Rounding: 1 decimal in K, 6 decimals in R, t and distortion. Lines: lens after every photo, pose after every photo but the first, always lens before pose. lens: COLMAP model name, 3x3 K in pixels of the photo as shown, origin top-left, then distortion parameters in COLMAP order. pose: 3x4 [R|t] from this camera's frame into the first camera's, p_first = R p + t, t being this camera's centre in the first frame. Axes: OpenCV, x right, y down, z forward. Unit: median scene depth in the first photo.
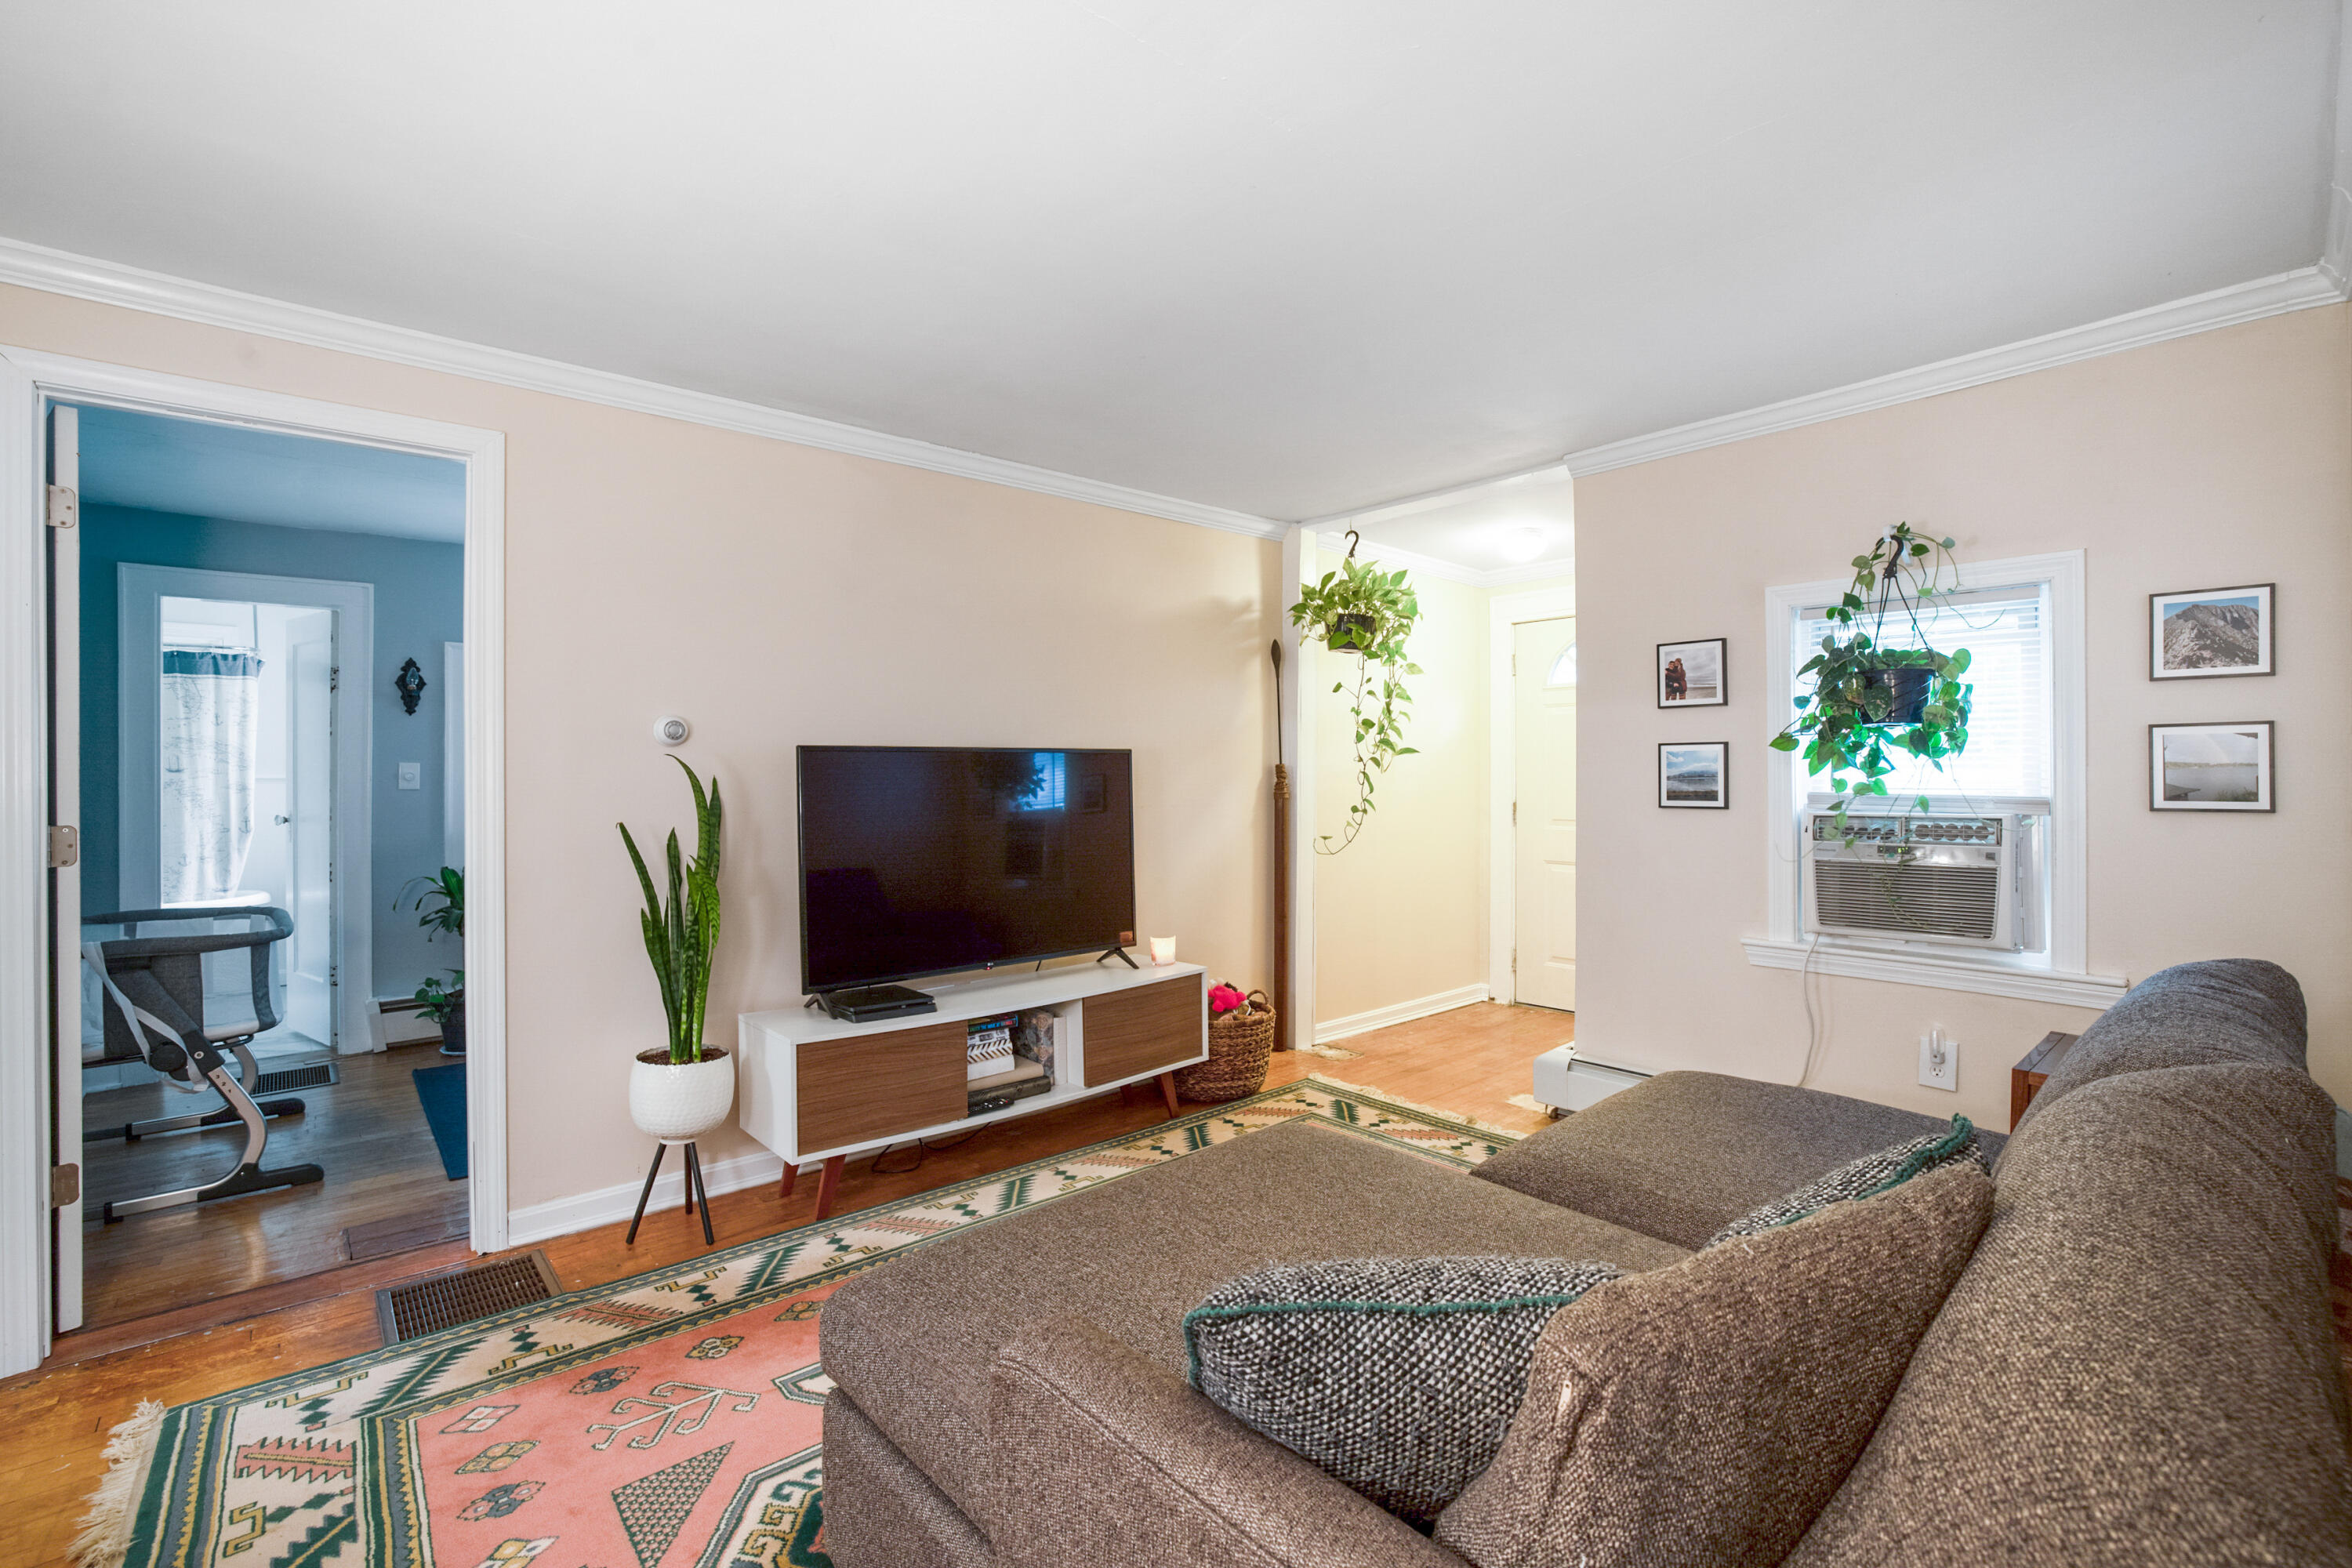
lens RADIAL K [[1031.8, 0, 1169.6], [0, 1031.8, 764.2], [0, 0, 1]] dist [-0.043782, 0.015634]
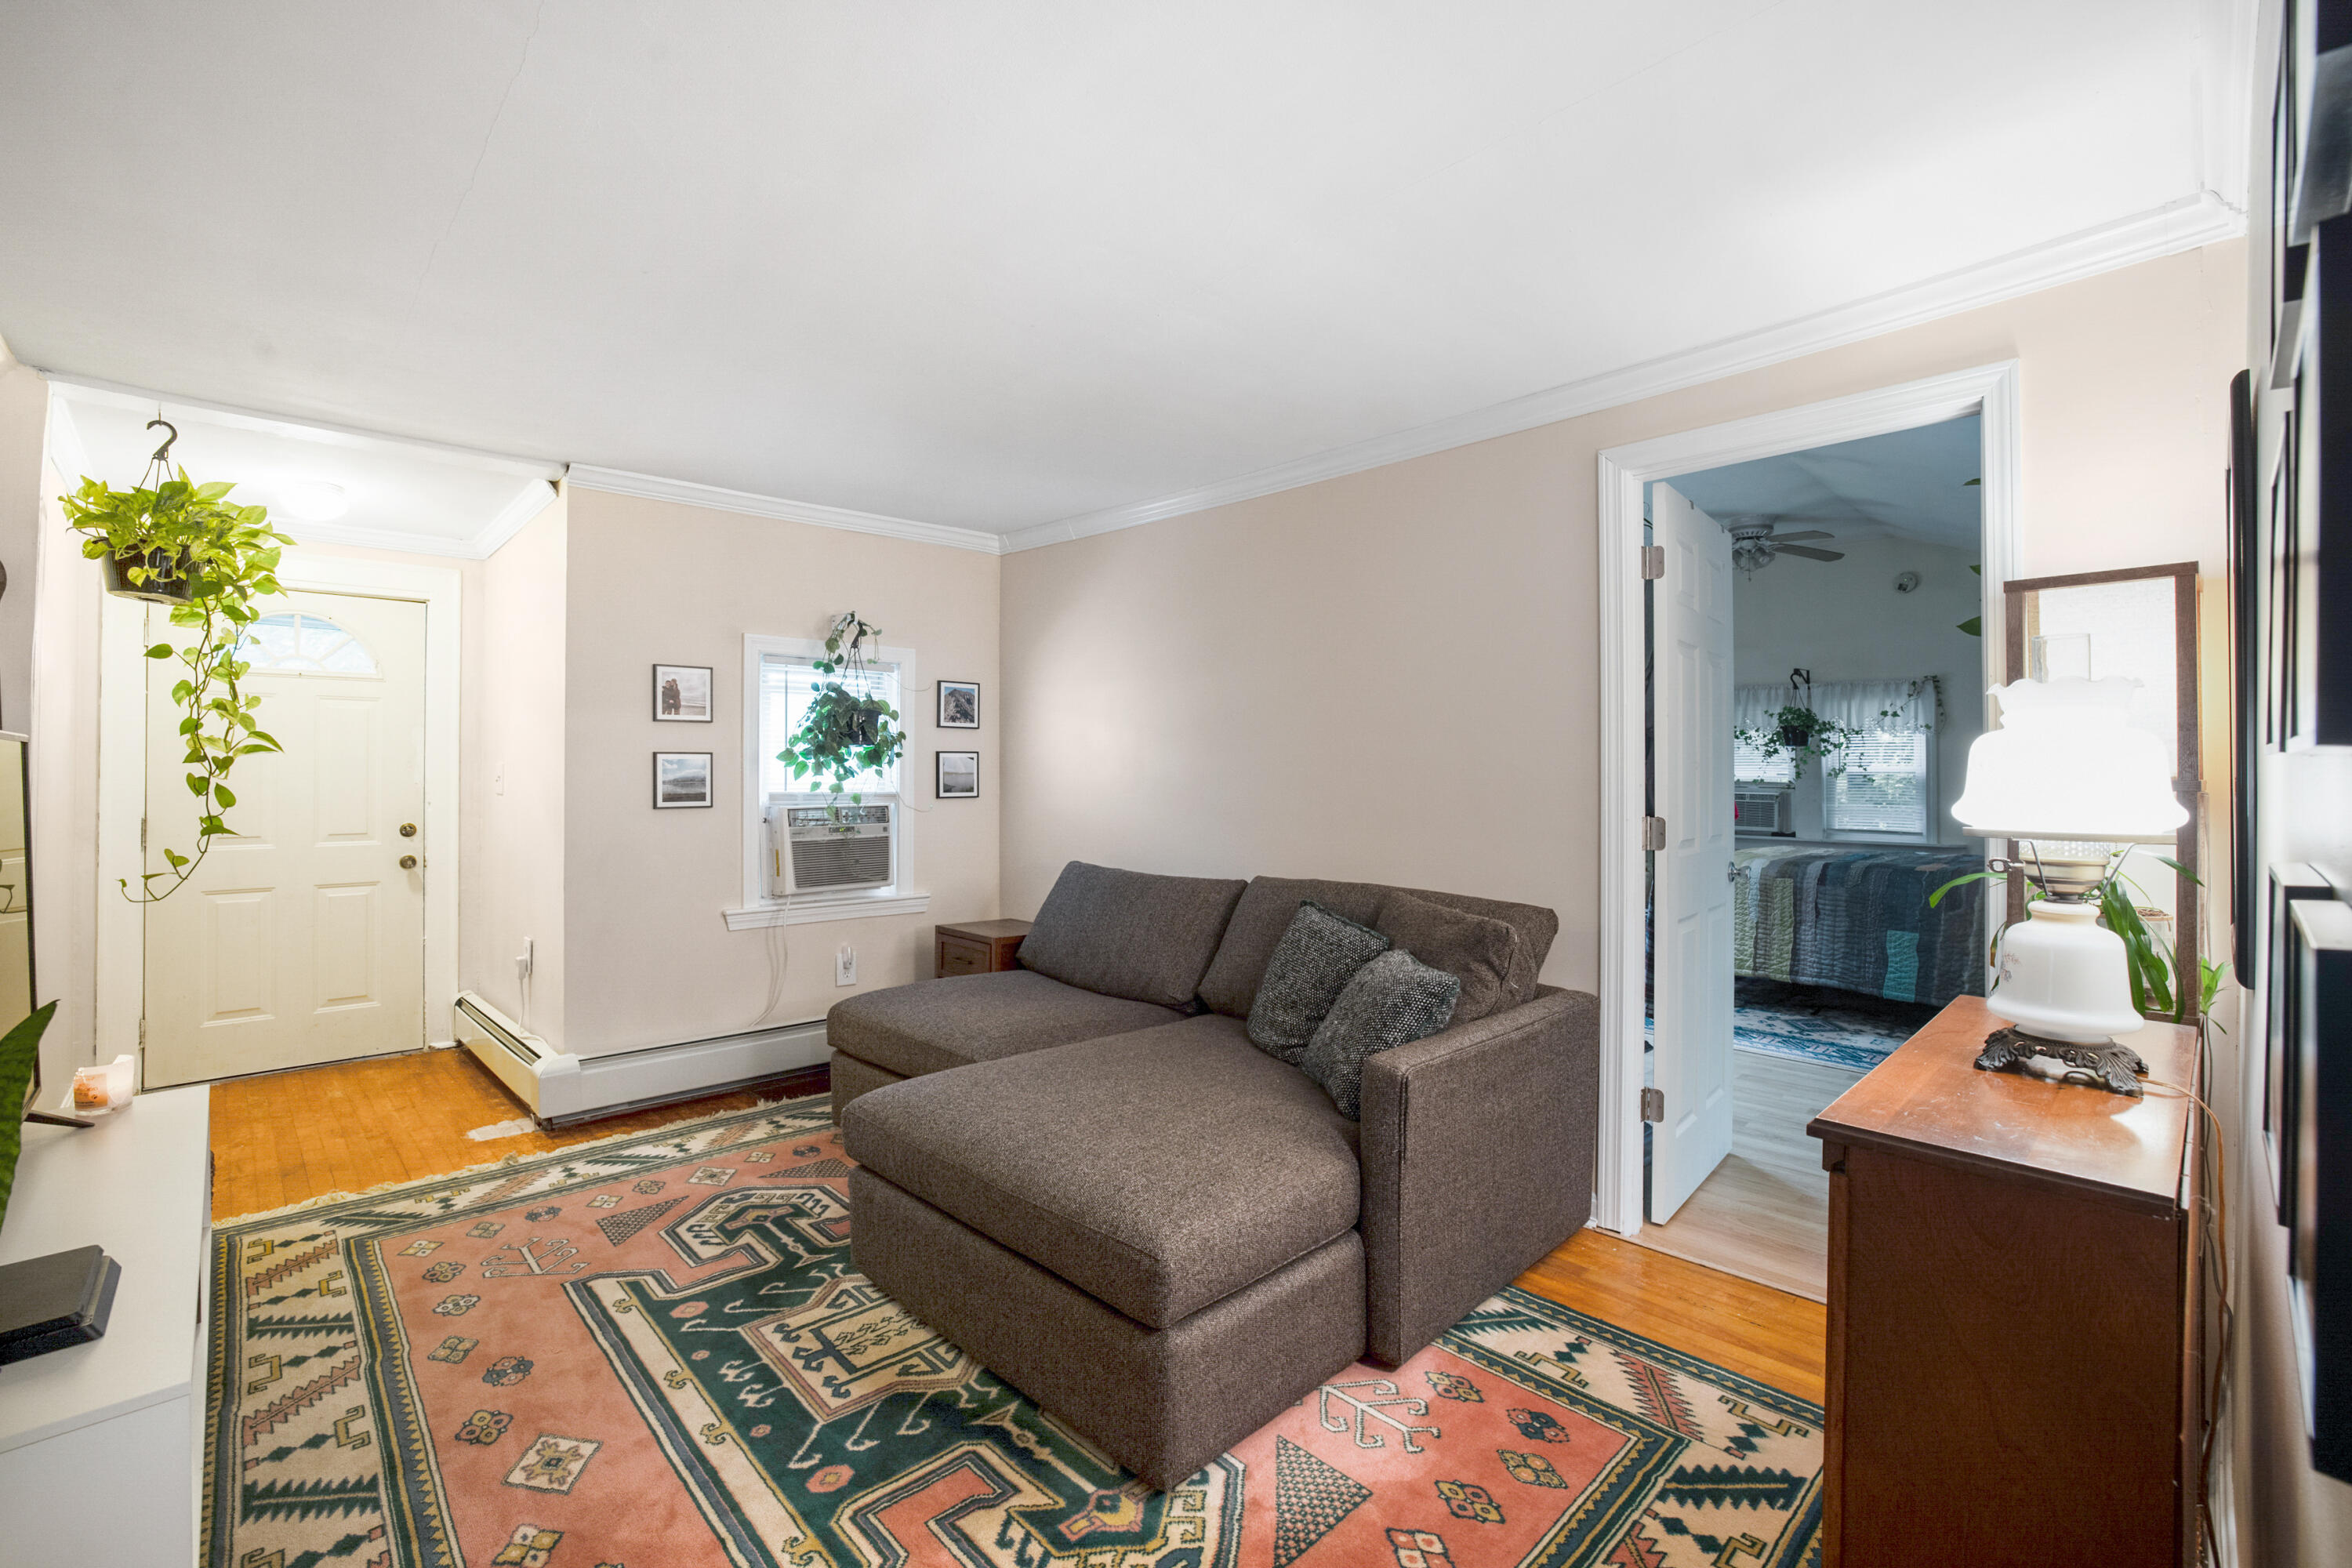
lens RADIAL K [[1031.8, 0, 1161.3], [0, 1031.8, 765.9], [0, 0, 1]] dist [-0.043782, 0.015634]
pose [[-0.044136, 0.015966, 0.998898, -0.701529], [-0.001749, 0.999870, -0.016059, 0.012947], [-0.999024, -0.002456, -0.044103, 0.514091]]
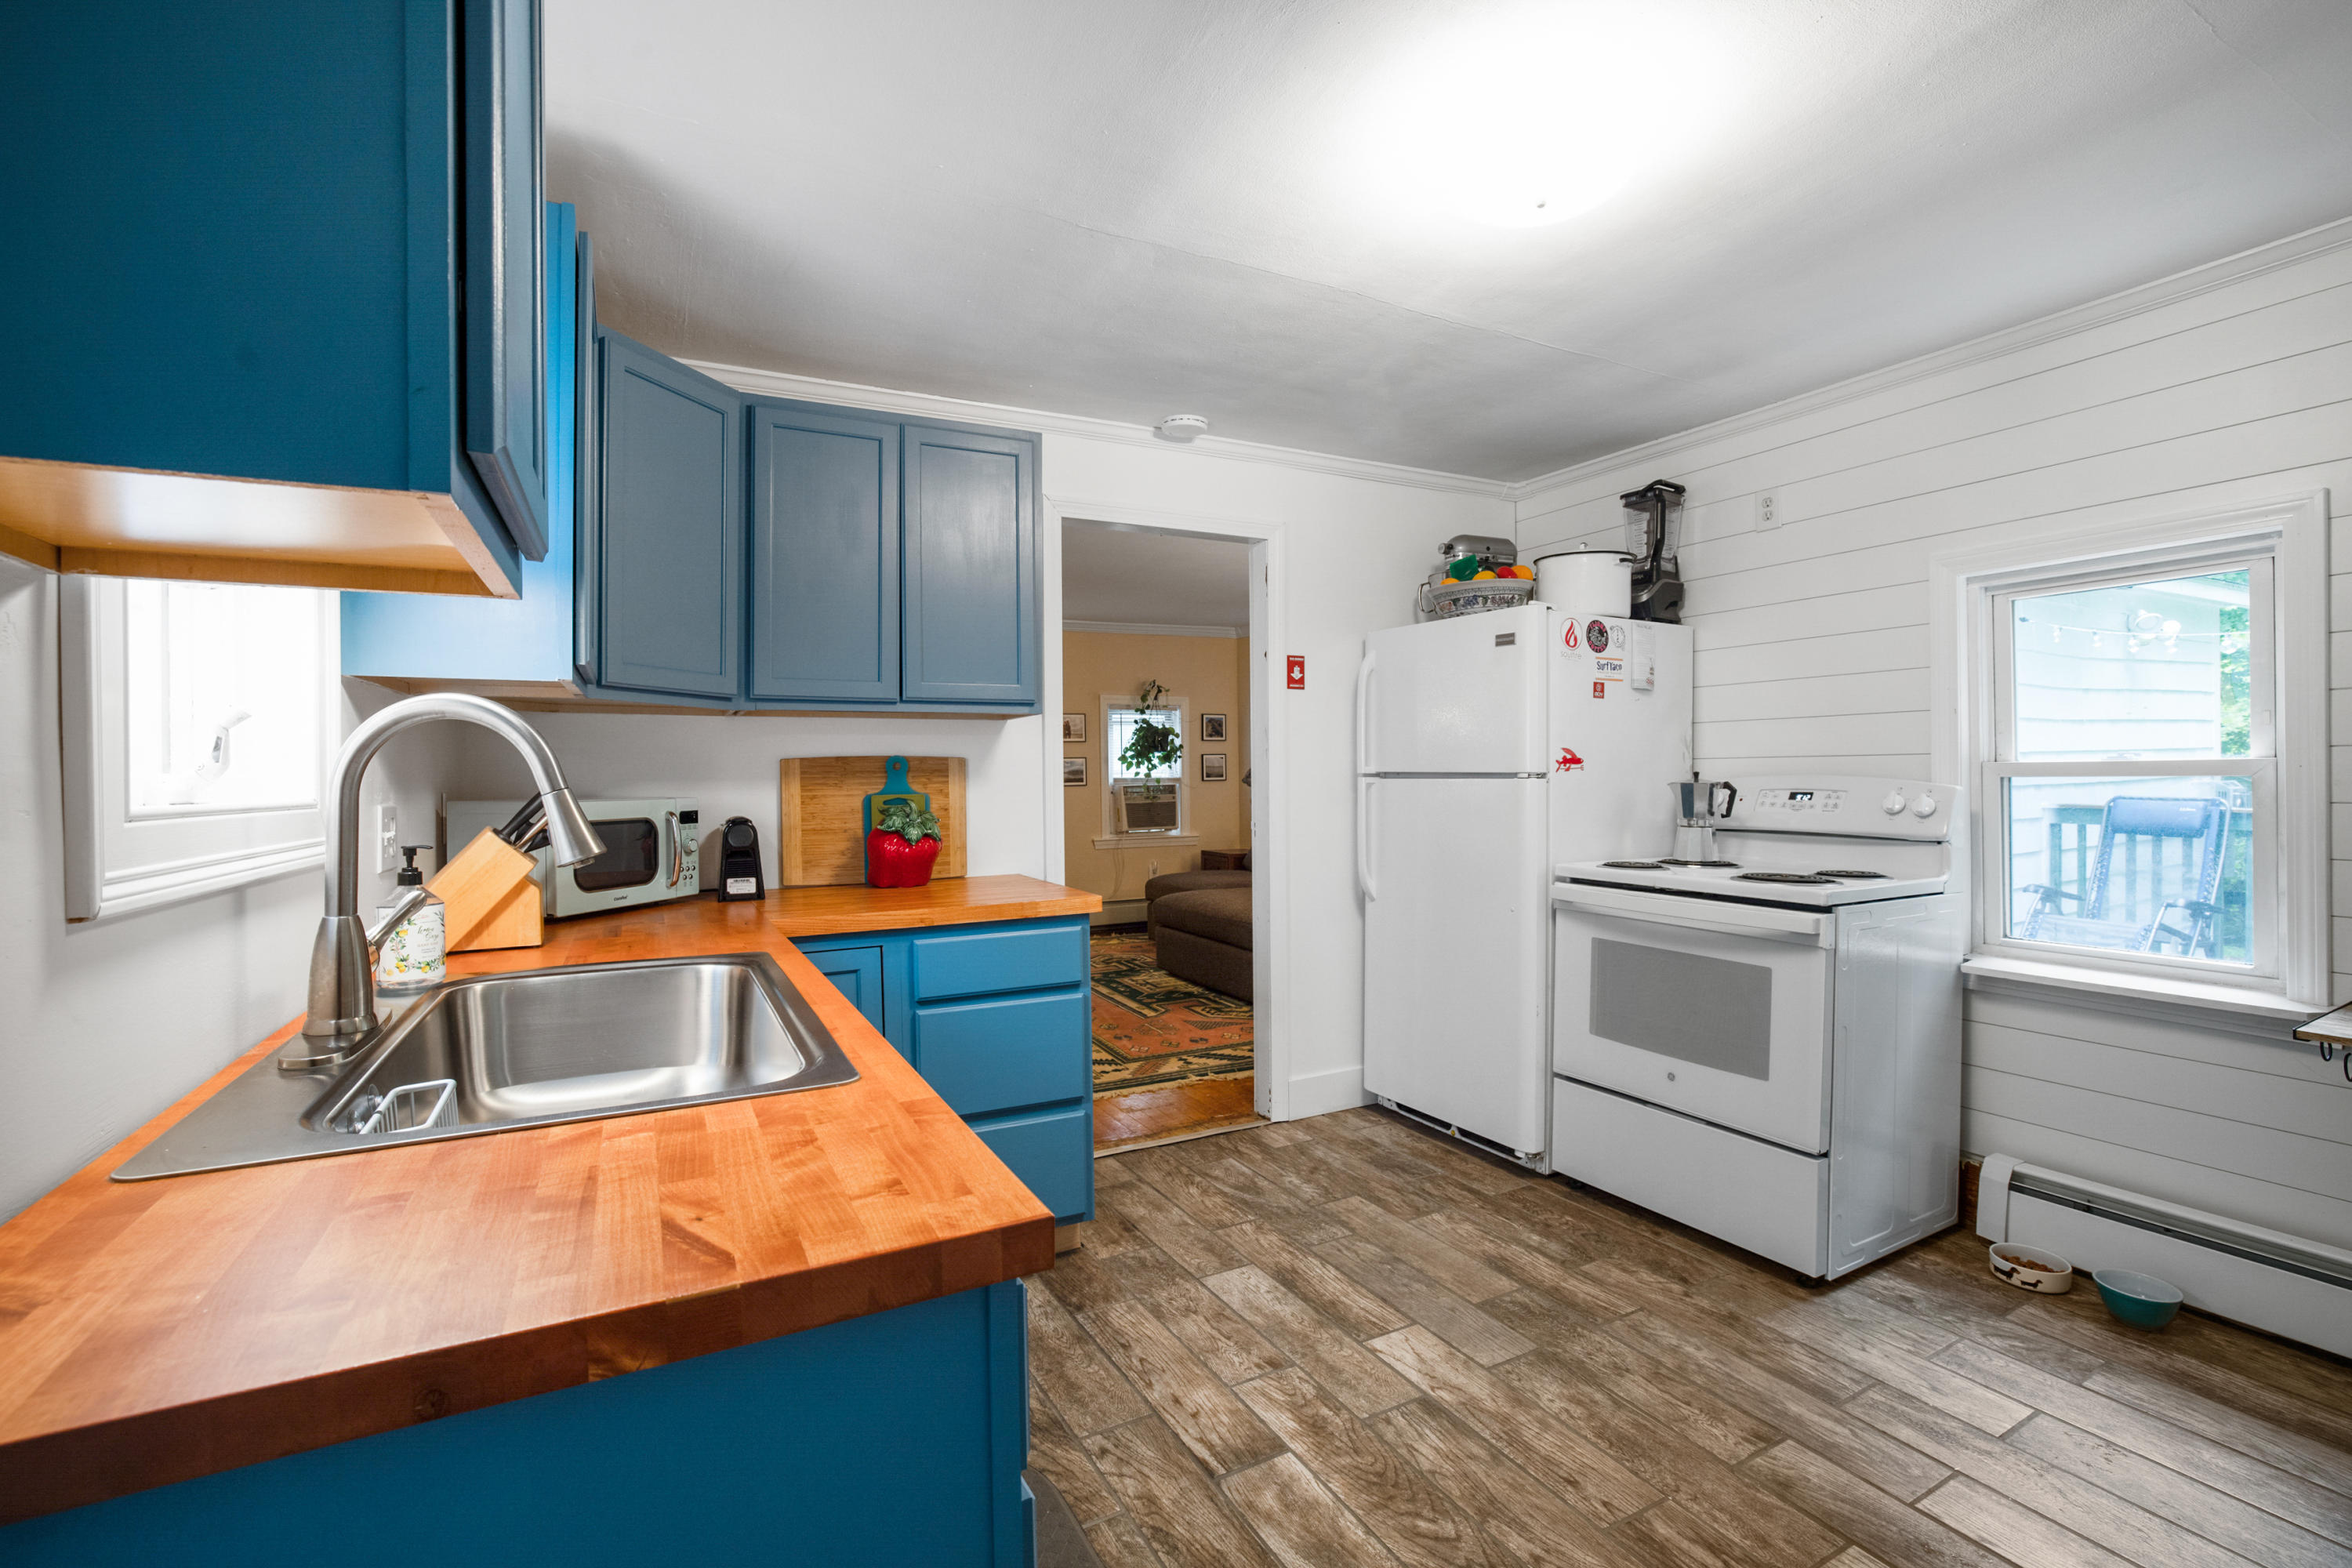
lens RADIAL K [[1031.8, 0, 1158.5], [0, 1031.8, 781.9], [0, 0, 1]] dist [-0.043782, 0.015634]
pose [[0.251638, -0.005020, 0.967808, -1.745950], [0.012413, 0.999921, 0.001959, 0.032344], [-0.967742, 0.011520, 0.251680, 0.227138]]
